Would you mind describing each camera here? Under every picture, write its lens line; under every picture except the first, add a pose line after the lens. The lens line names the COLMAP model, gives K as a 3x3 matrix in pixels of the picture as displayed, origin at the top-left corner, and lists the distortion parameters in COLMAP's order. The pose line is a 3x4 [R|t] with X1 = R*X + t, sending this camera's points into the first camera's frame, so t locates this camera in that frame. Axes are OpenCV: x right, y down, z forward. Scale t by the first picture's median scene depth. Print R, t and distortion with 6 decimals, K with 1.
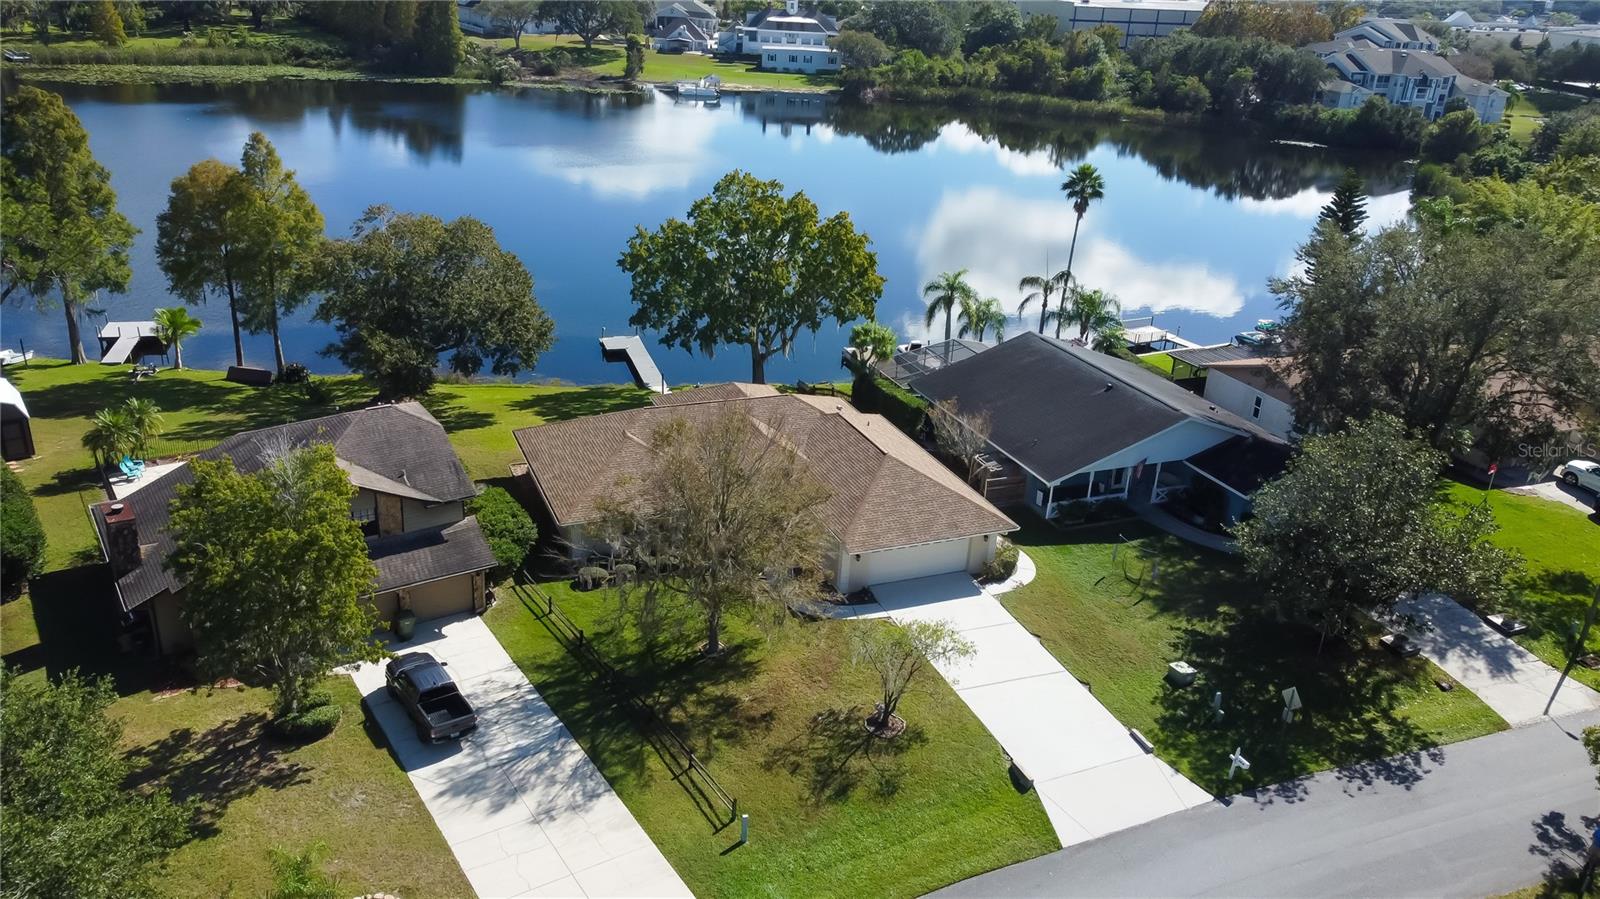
lens RADIAL K [[1213.6, 0, 794.9], [0, 1213.6, 449.6], [0, 0, 1]] dist [0.006552, 0.028750]
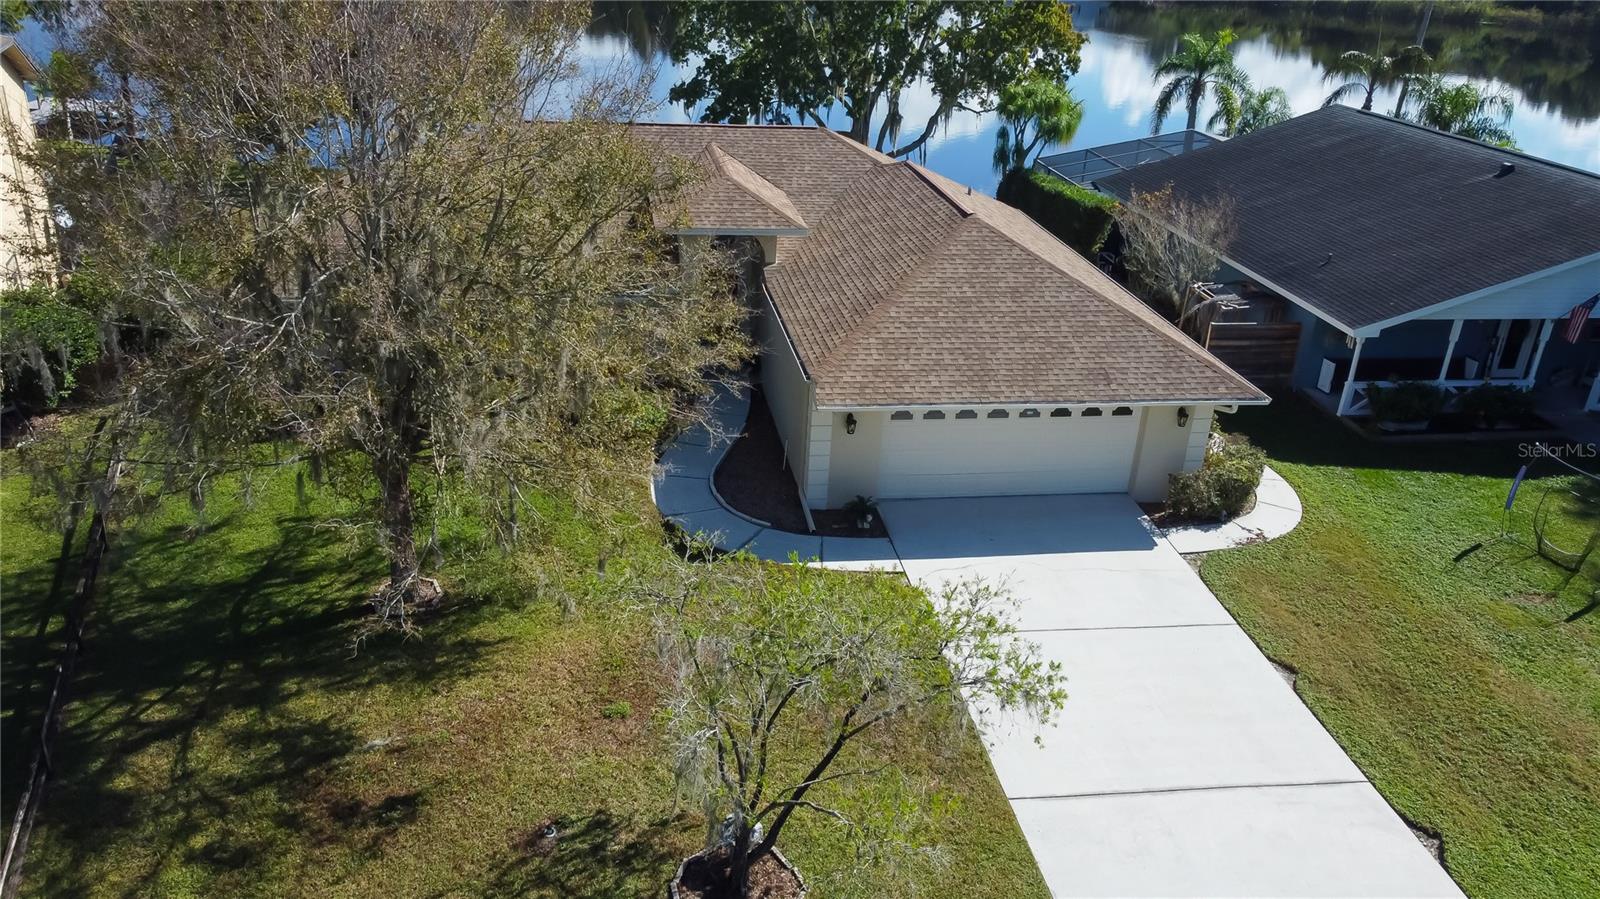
lens RADIAL K [[1213.6, 0, 794.9], [0, 1213.6, 449.6], [0, 0, 1]] dist [0.006552, 0.028750]
pose [[0.973741, 0.091639, -0.208401, 0.106483], [-0.087496, 0.995742, 0.029034, 0.076429], [0.210174, -0.010037, 0.977612, 0.517974]]
